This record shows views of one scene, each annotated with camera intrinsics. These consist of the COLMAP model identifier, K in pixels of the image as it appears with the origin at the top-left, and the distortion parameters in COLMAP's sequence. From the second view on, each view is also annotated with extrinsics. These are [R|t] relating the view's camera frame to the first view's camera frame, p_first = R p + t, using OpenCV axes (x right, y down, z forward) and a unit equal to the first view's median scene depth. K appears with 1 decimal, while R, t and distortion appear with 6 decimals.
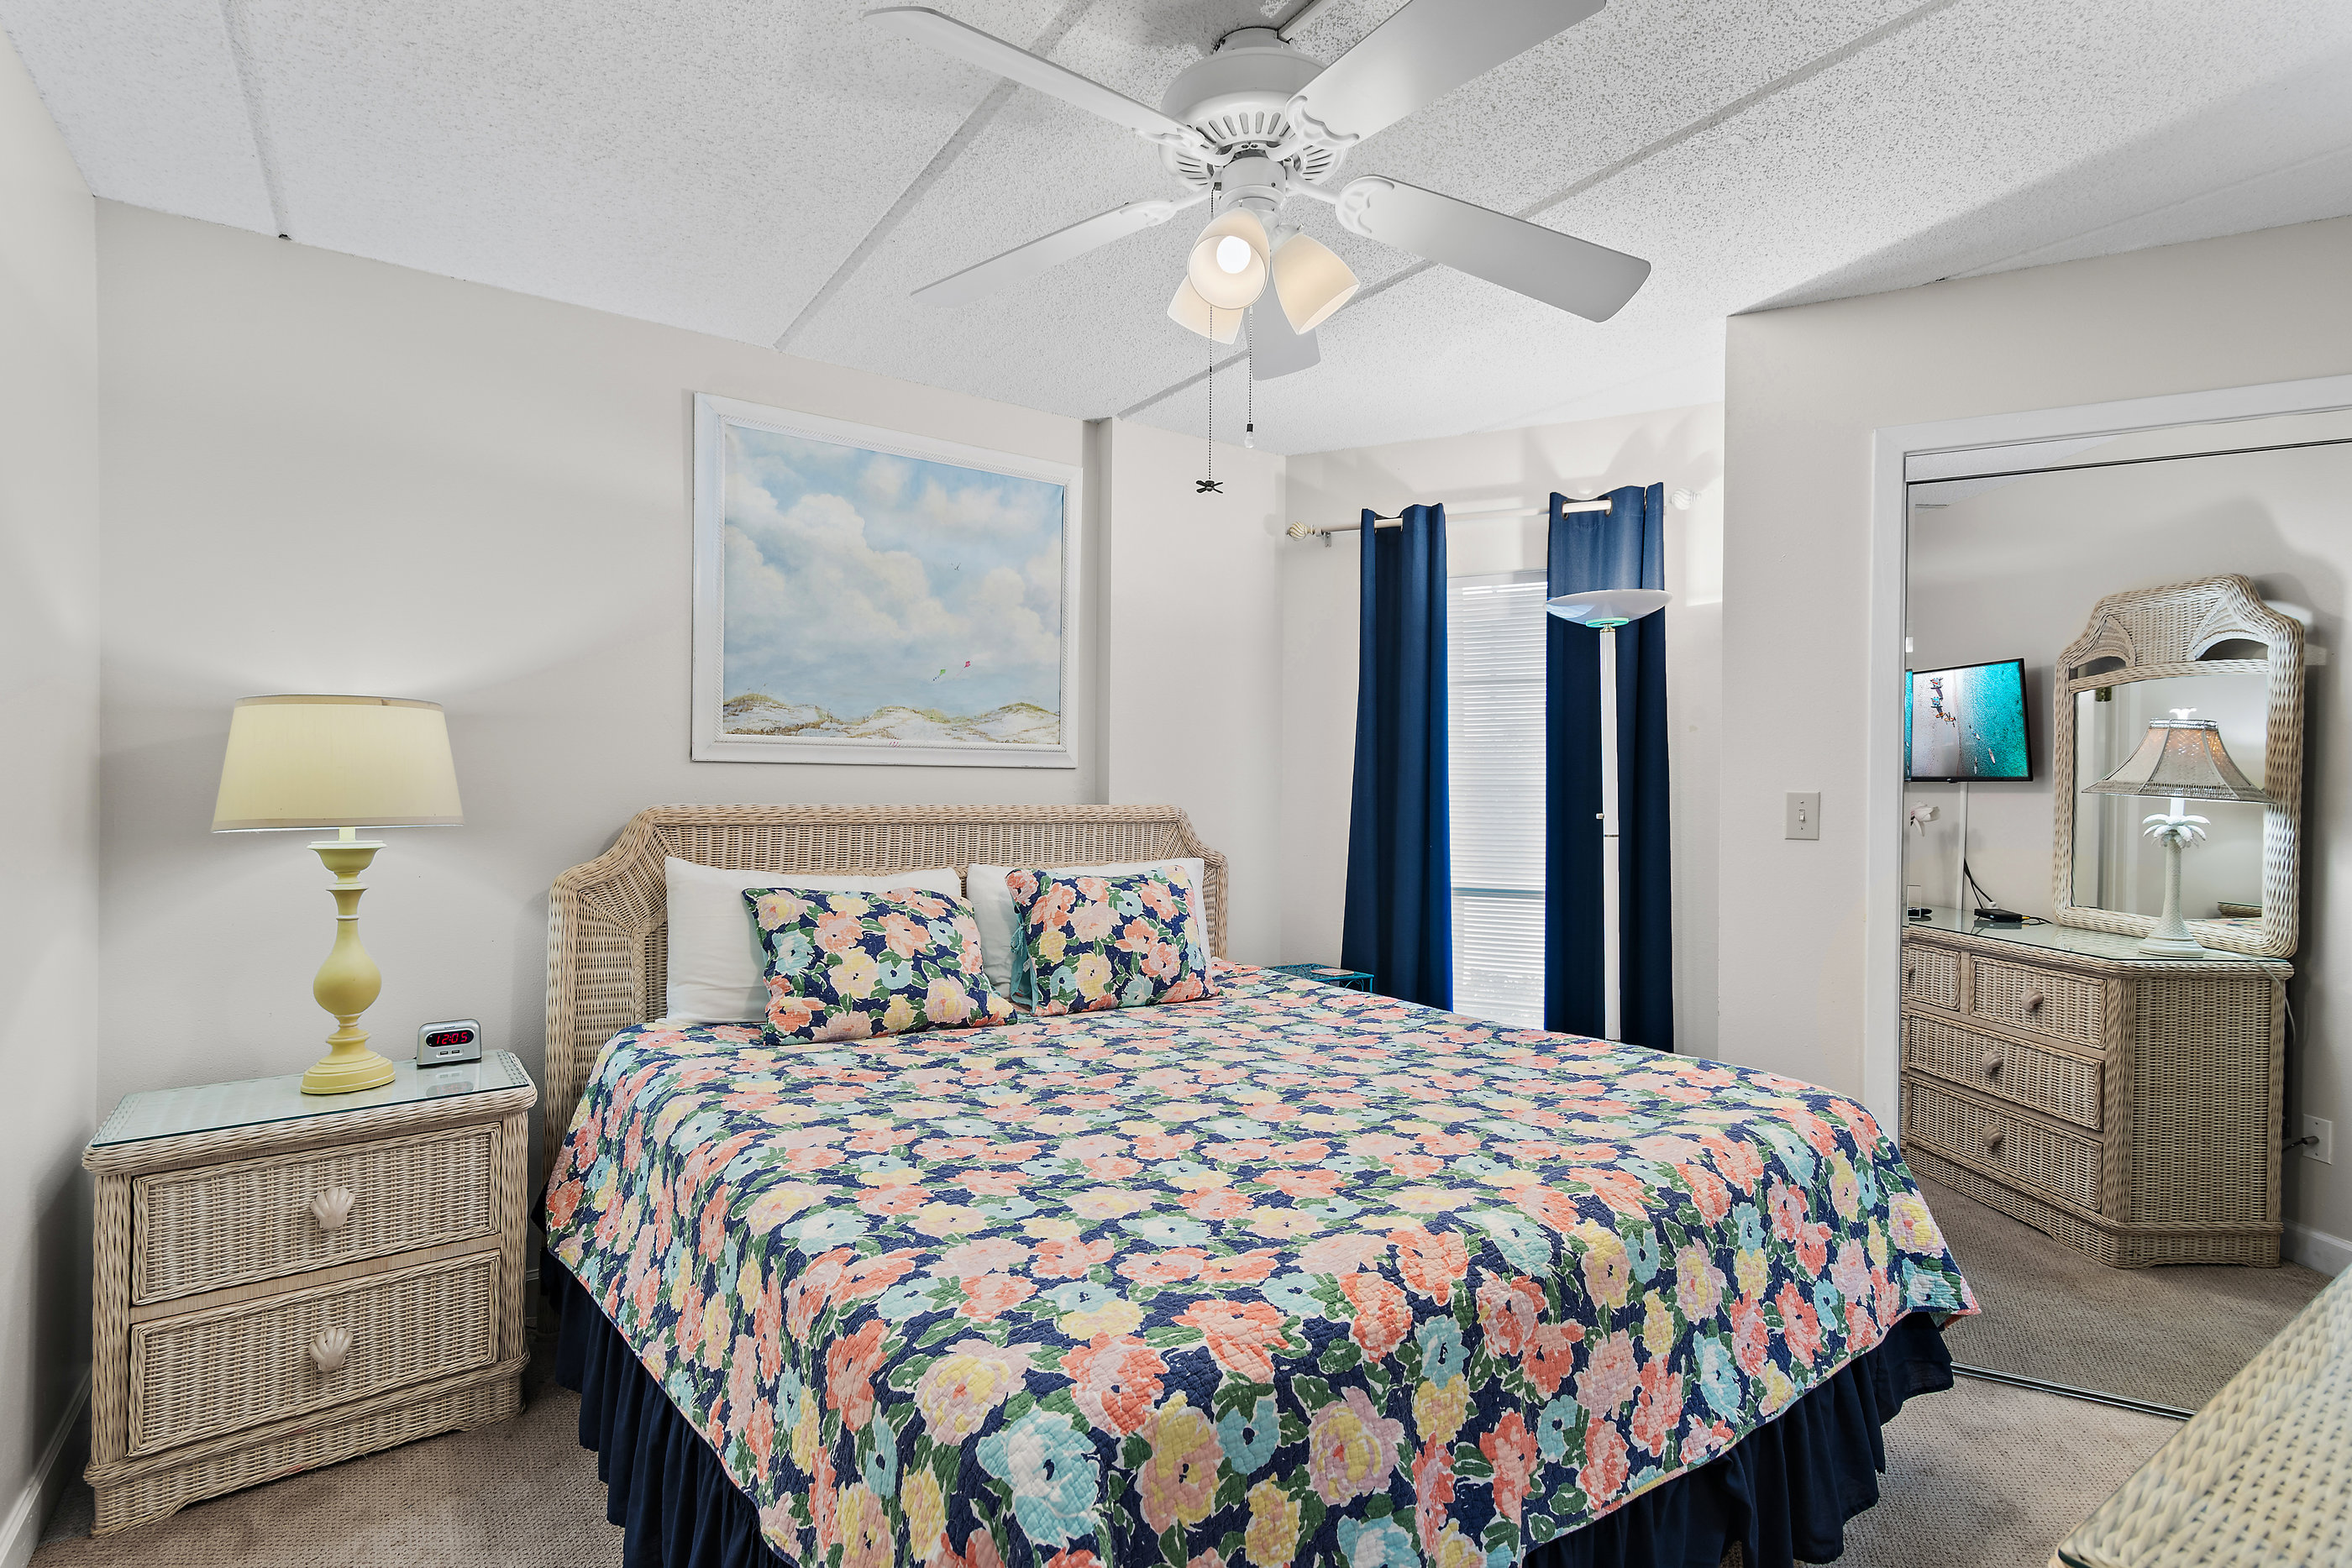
lens RADIAL K [[1157.8, 0, 1187.6], [0, 1157.8, 786.1], [0, 0, 1]] dist [0.015519, 0.000203]
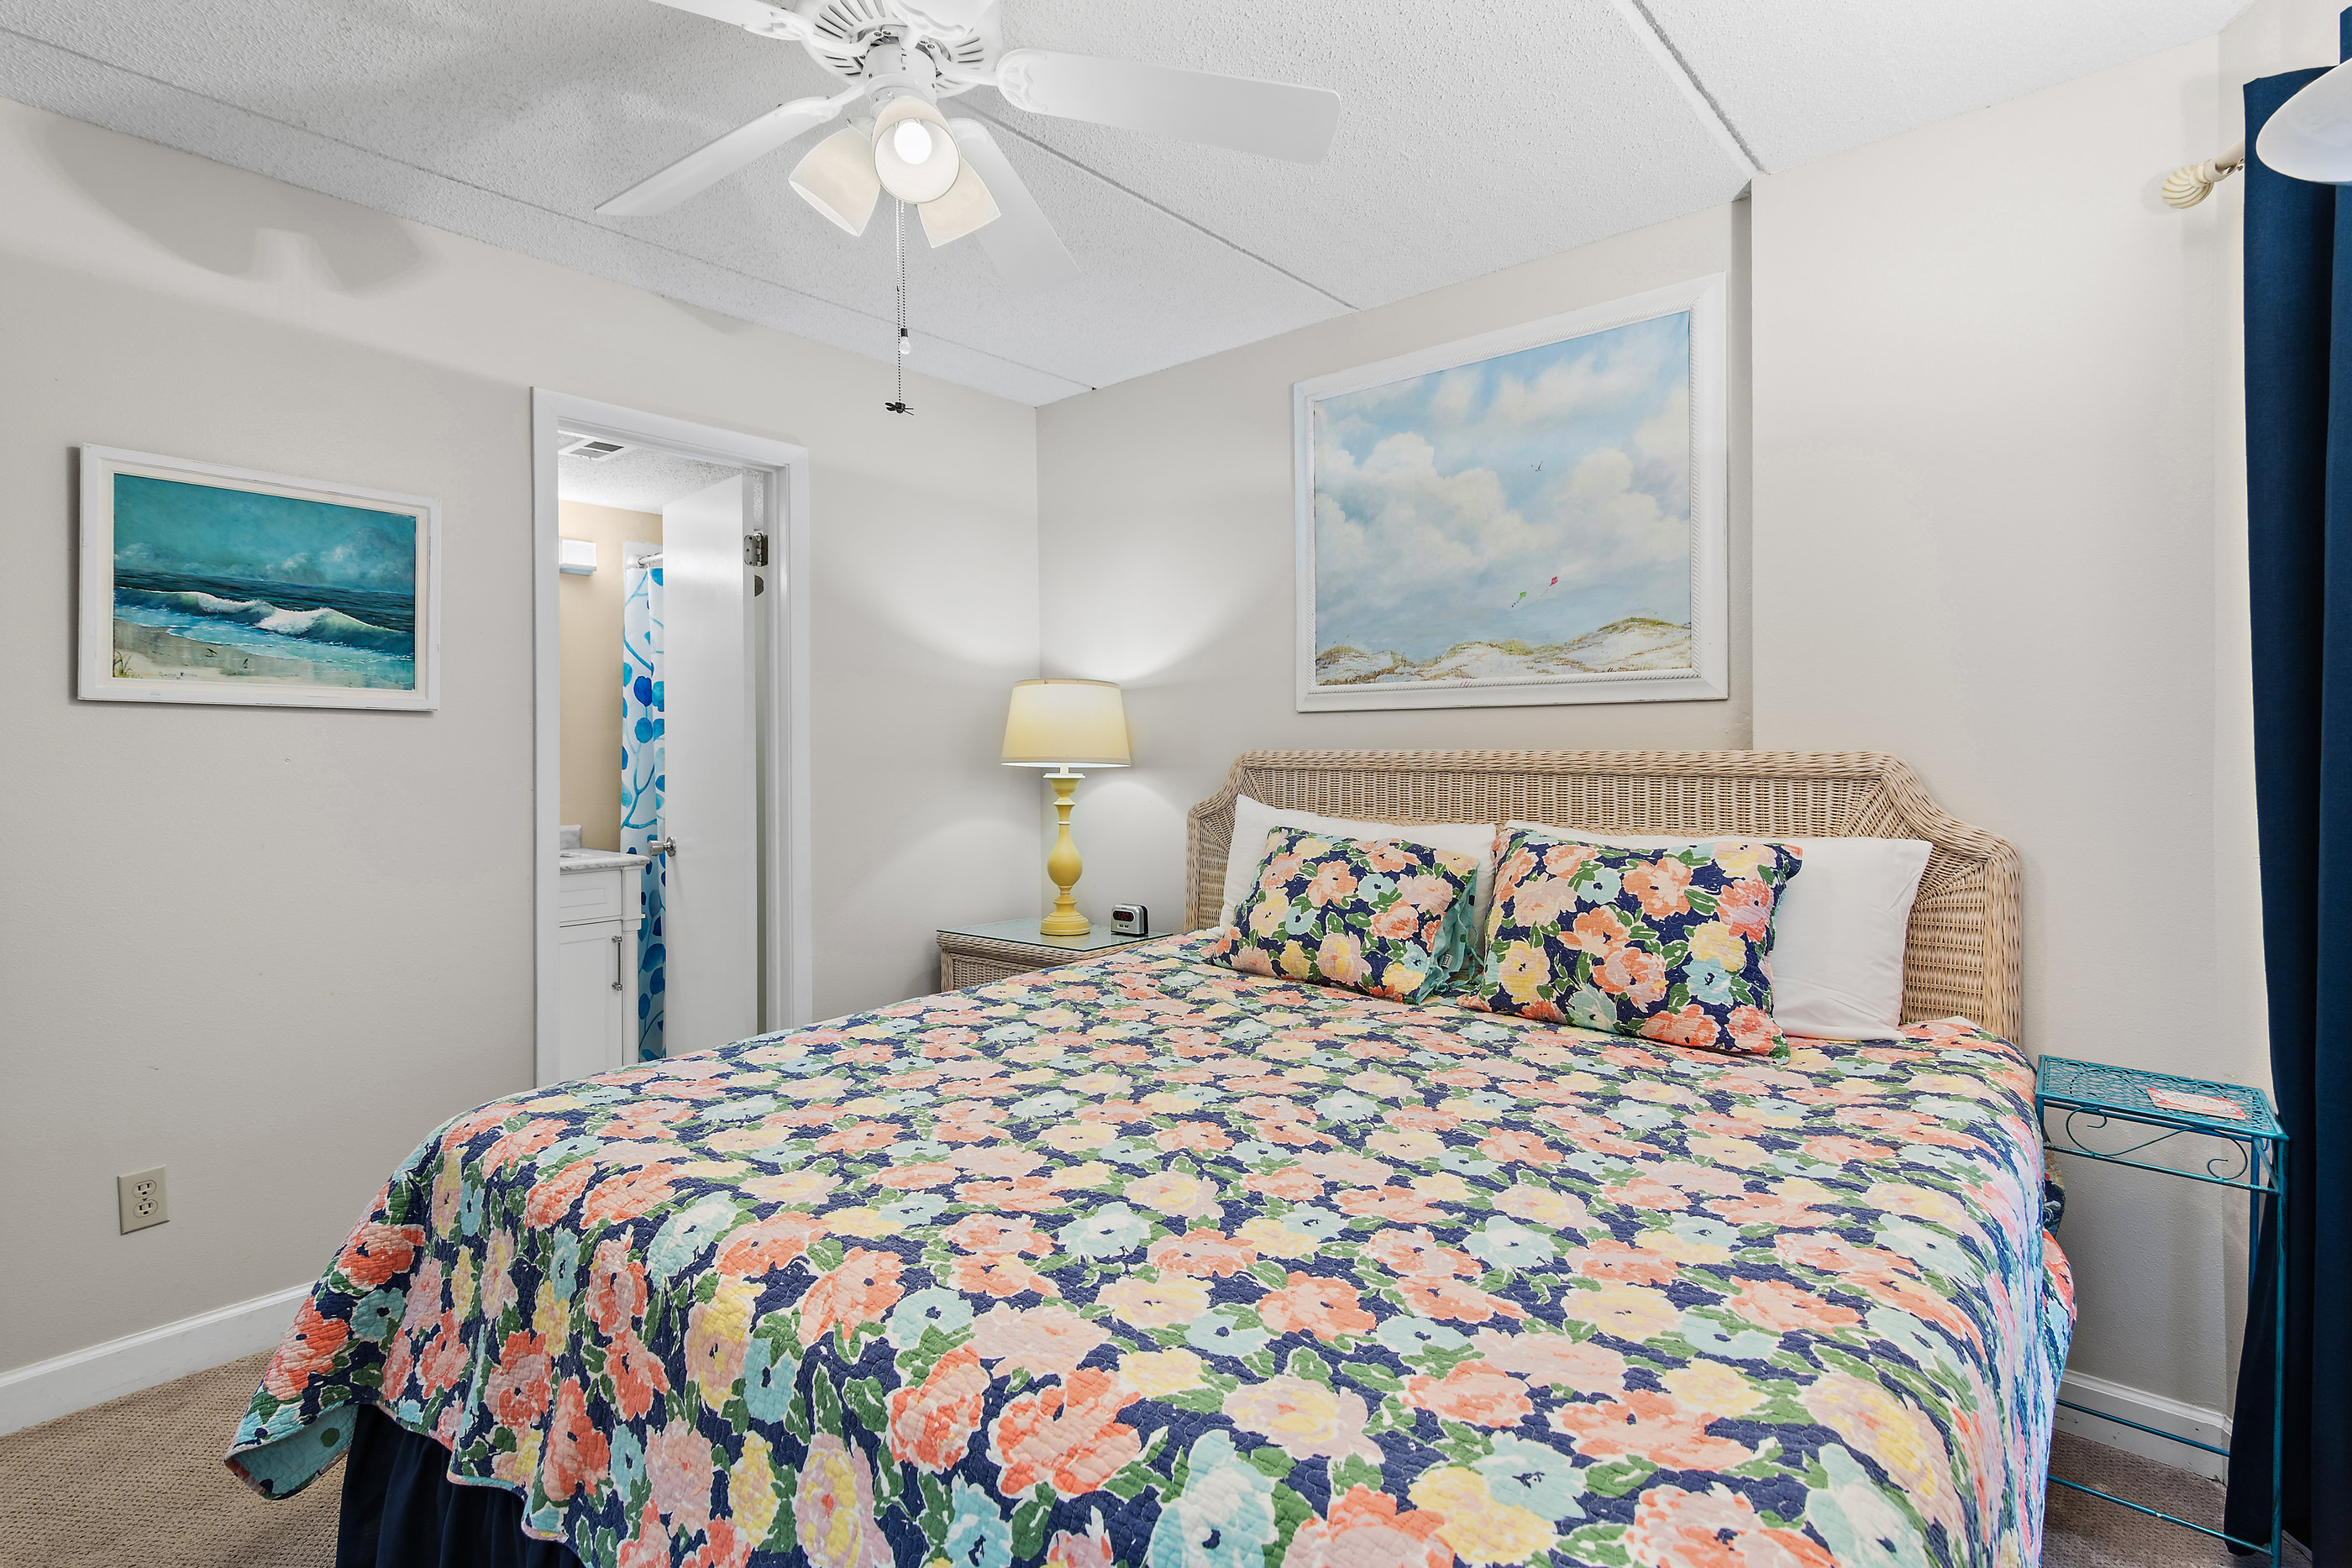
lens RADIAL K [[1157.8, 0, 1139.4], [0, 1157.8, 754.5], [0, 0, 1]] dist [0.015519, 0.000203]
pose [[0.215067, -0.007456, -0.976571, 0.593070], [0.005015, 0.999966, -0.006531, 0.024159], [0.976587, -0.003493, 0.215097, 0.573331]]
